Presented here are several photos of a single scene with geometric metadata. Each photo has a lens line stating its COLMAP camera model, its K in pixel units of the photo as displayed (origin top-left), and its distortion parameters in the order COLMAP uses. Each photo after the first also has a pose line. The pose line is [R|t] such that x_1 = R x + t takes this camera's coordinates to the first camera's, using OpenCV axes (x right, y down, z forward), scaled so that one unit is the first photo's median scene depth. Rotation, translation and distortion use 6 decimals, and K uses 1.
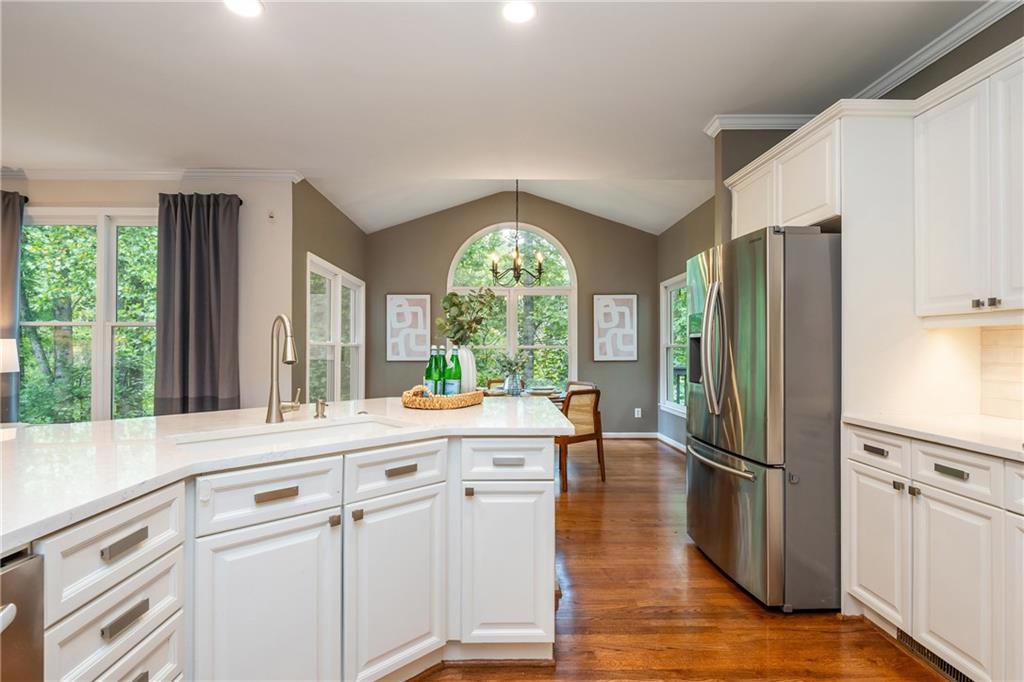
lens RADIAL K [[487.1, 0, 515.6], [0, 487.1, 337.3], [0, 0, 1]] dist [-0.010853, -0.000467]
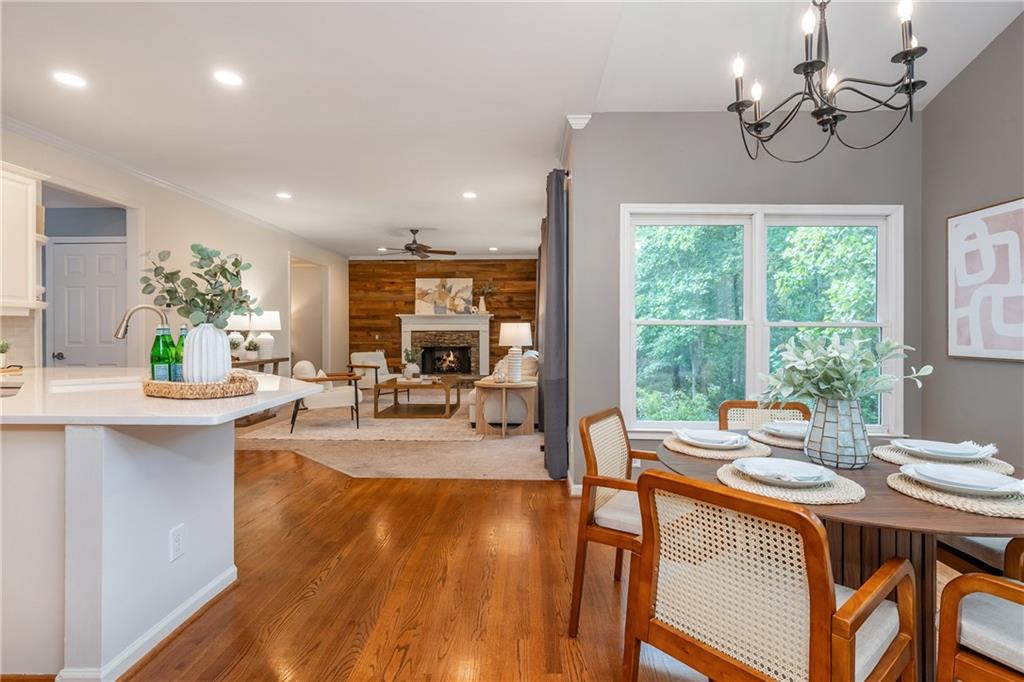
lens RADIAL K [[521.0, 0, 512.0], [0, 521.0, 341.0], [0, 0, 1]] dist [0.001367, 0.000280]
pose [[-0.084163, 0.010913, -0.996392, 0.288224], [0.017416, 0.999803, 0.009479, 0.020697], [0.996300, -0.016556, -0.084337, 0.610472]]
